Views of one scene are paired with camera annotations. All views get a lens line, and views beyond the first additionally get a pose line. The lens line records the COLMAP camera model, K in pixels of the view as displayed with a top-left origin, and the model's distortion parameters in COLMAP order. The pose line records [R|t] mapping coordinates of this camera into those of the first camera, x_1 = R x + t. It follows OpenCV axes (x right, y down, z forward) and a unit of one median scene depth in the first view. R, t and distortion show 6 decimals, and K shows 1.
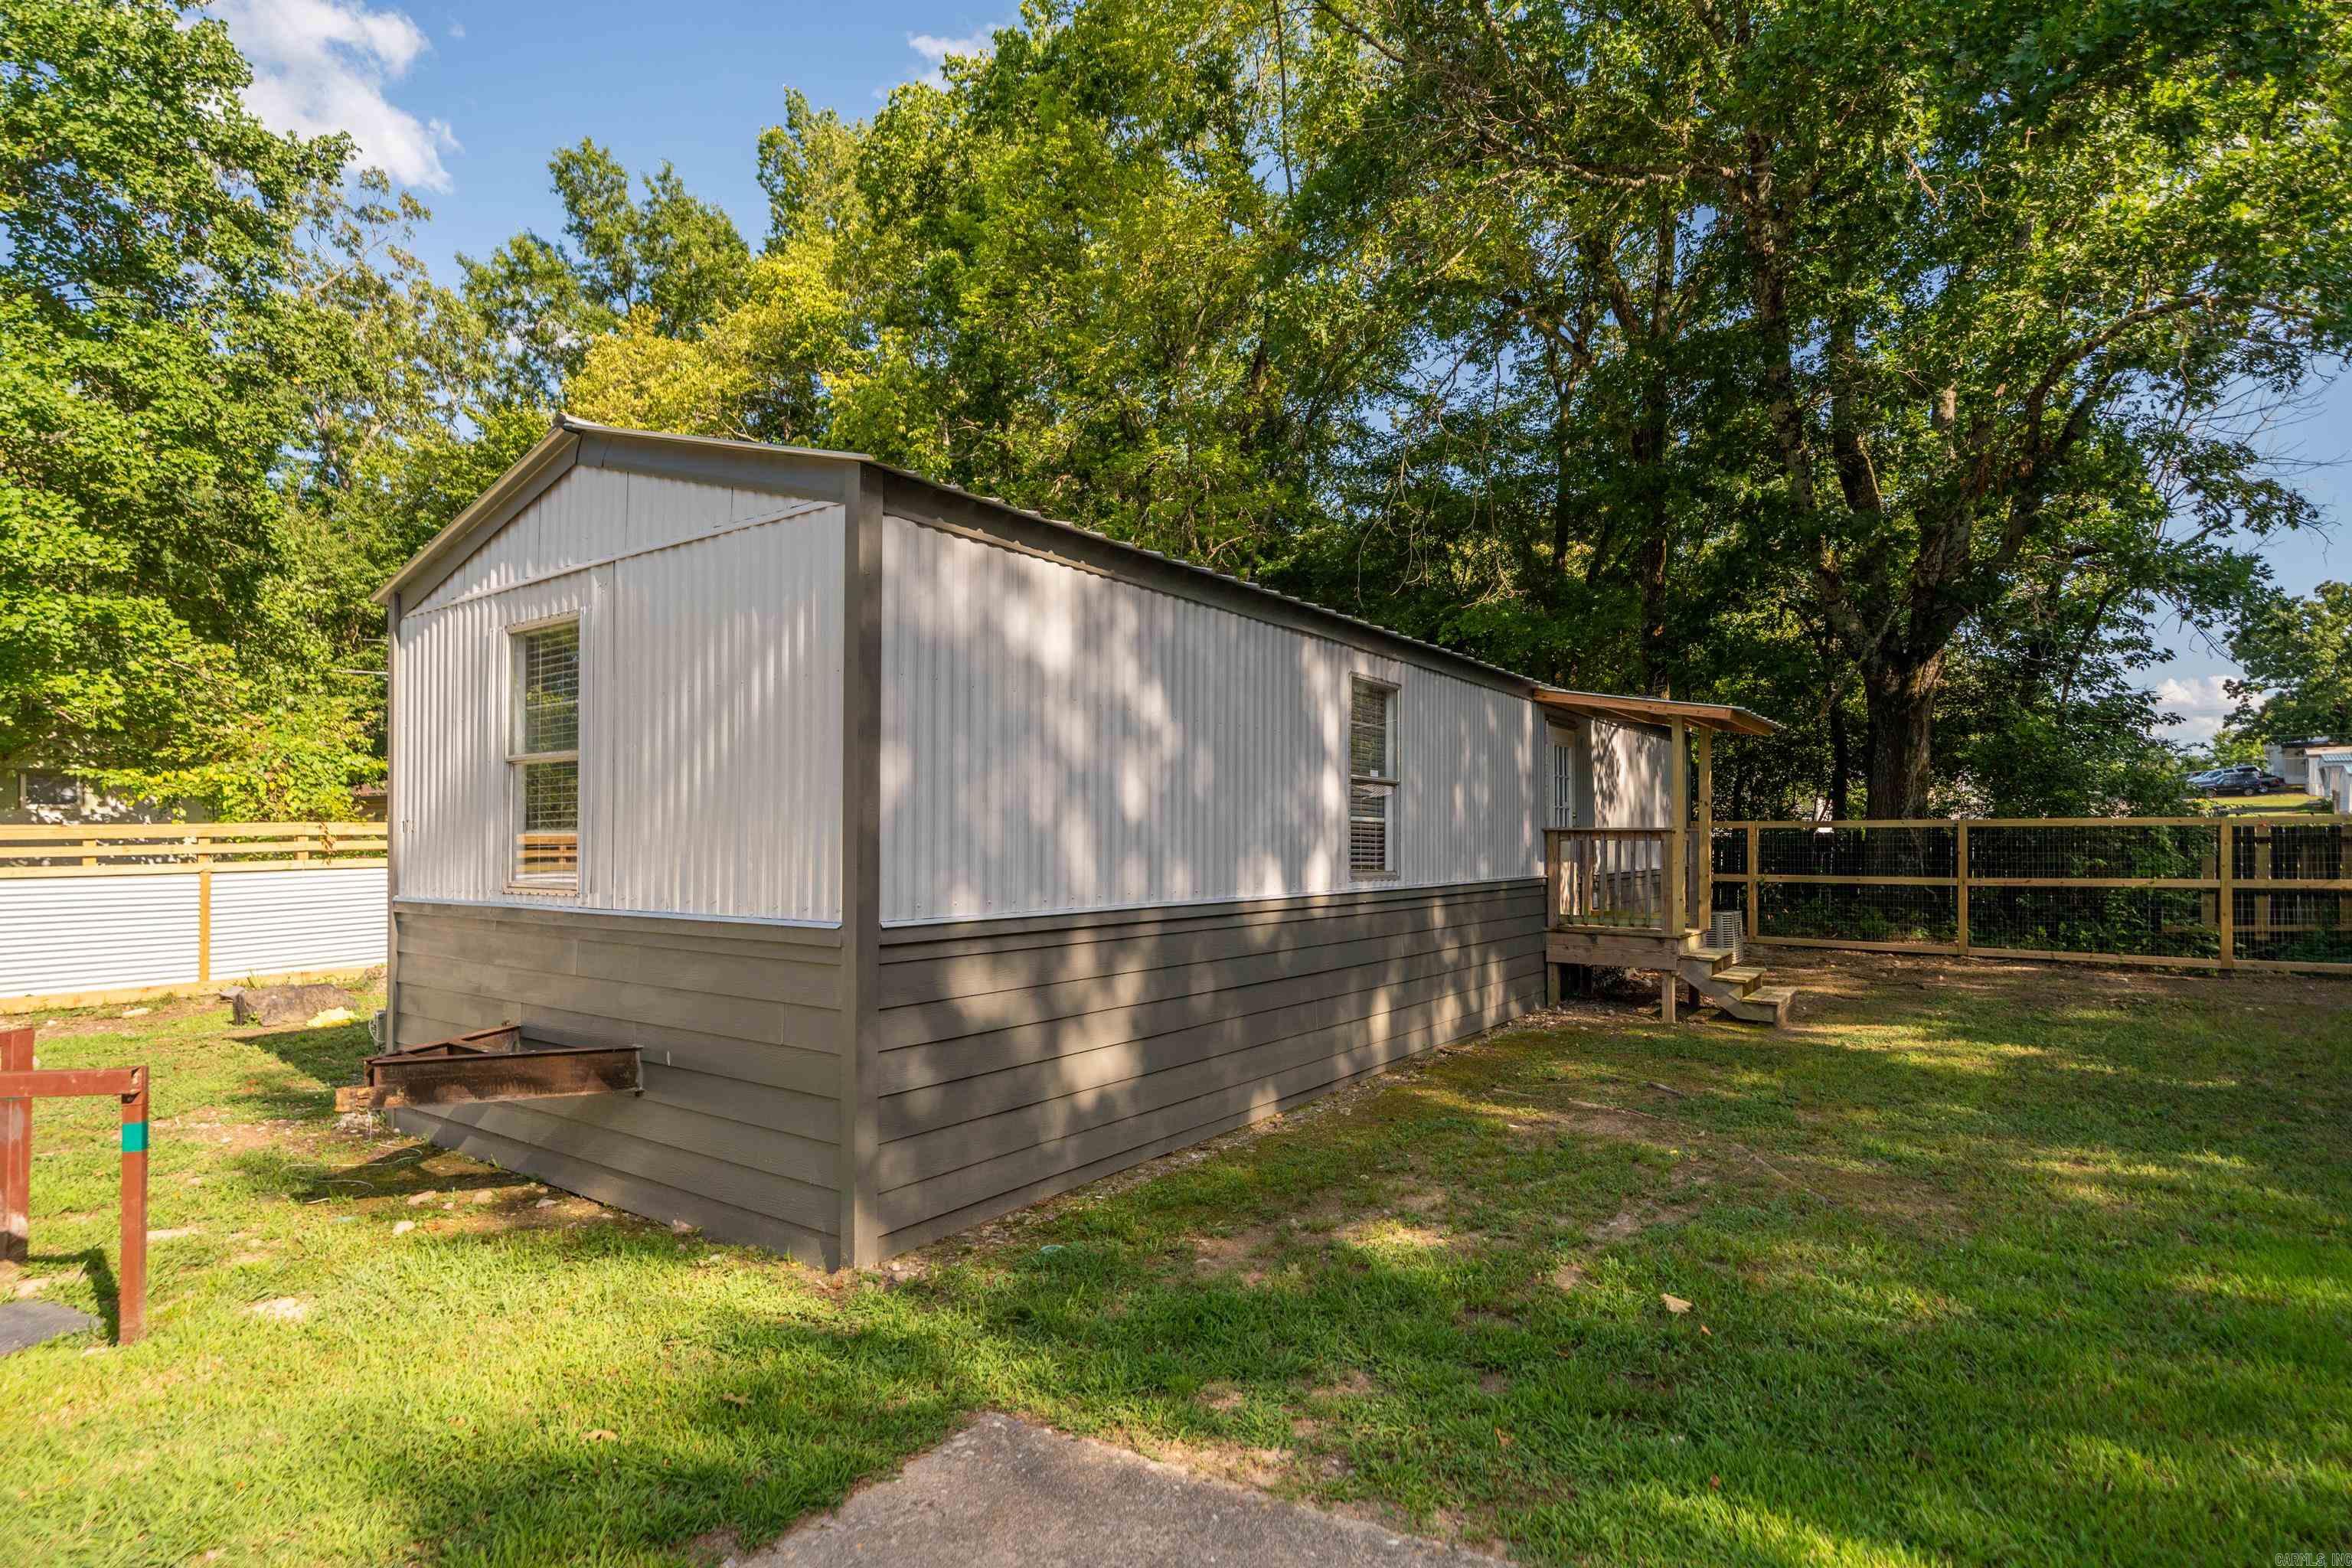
lens RADIAL K [[1133.4, 0, 1174.5], [0, 1133.4, 836.8], [0, 0, 1]] dist [0.000756, -0.011717]
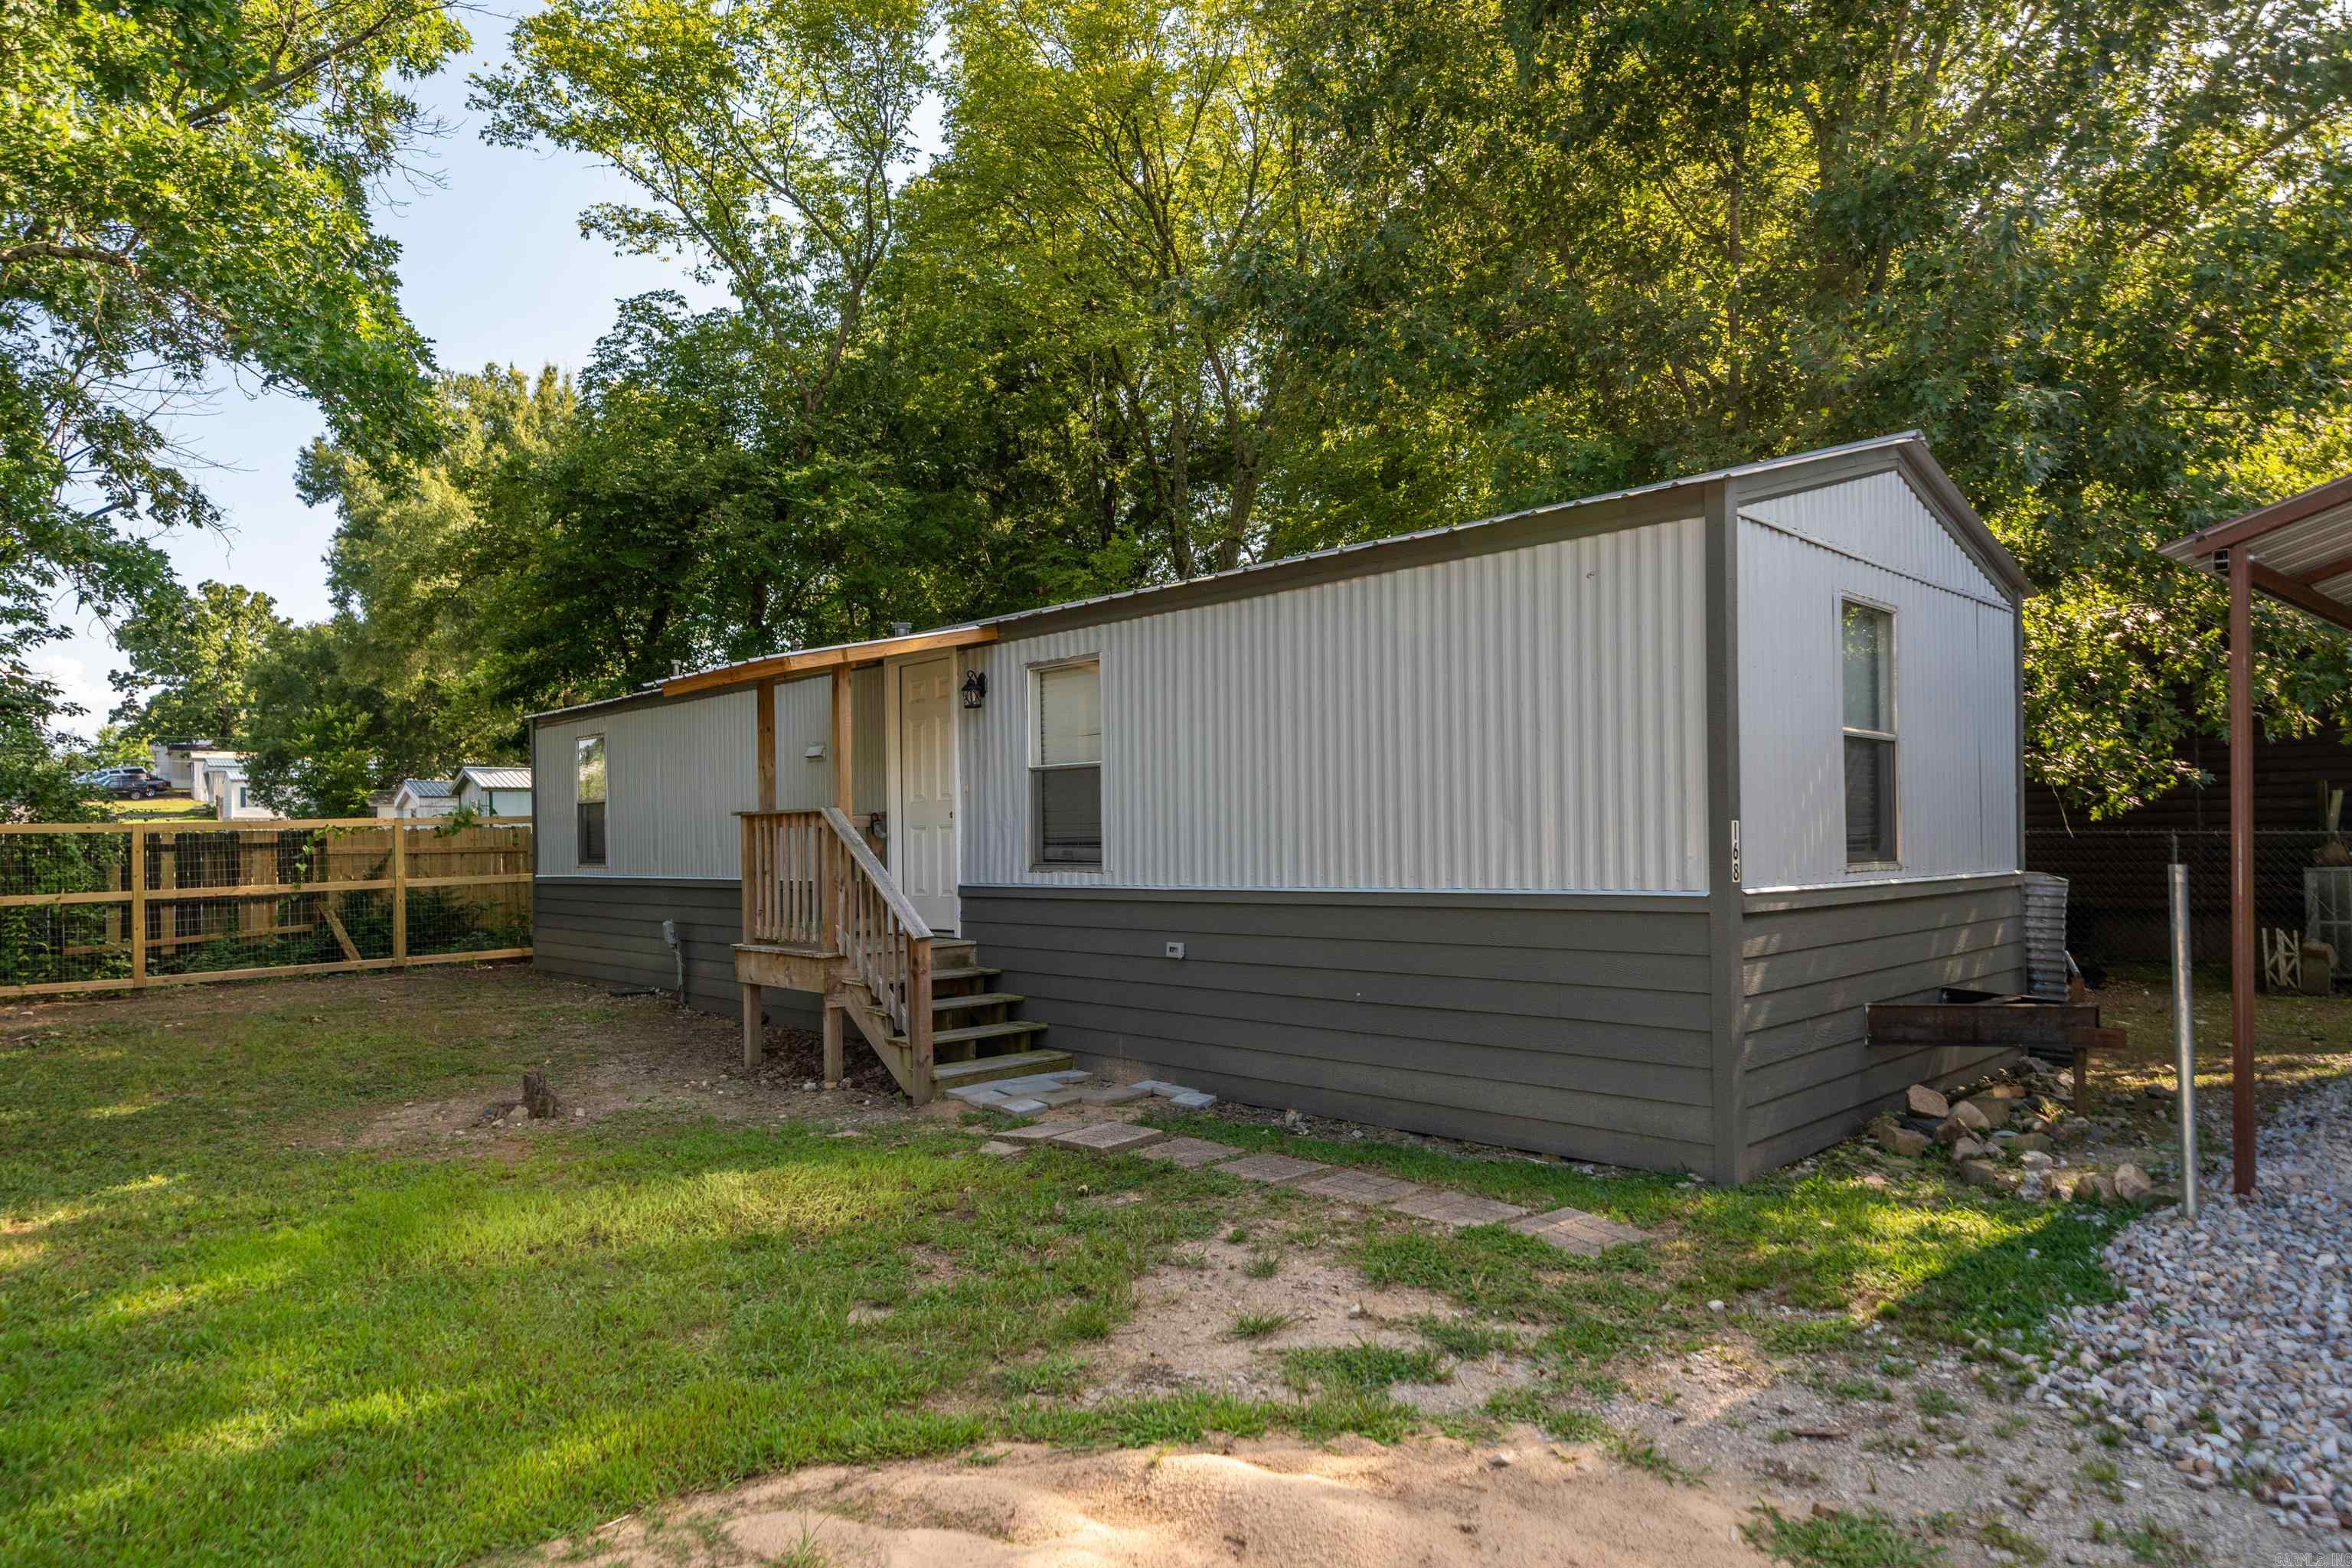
lens RADIAL K [[1457.5, 0, 1172.9], [0, 1457.5, 834.2], [0, 0, 1]] dist [-0.002367, -0.001232]
pose [[0.164934, -0.003436, 0.986299, -0.098520], [0.011485, 0.999933, 0.001563, -0.000909], [-0.986238, 0.011070, 0.164962, -0.036944]]
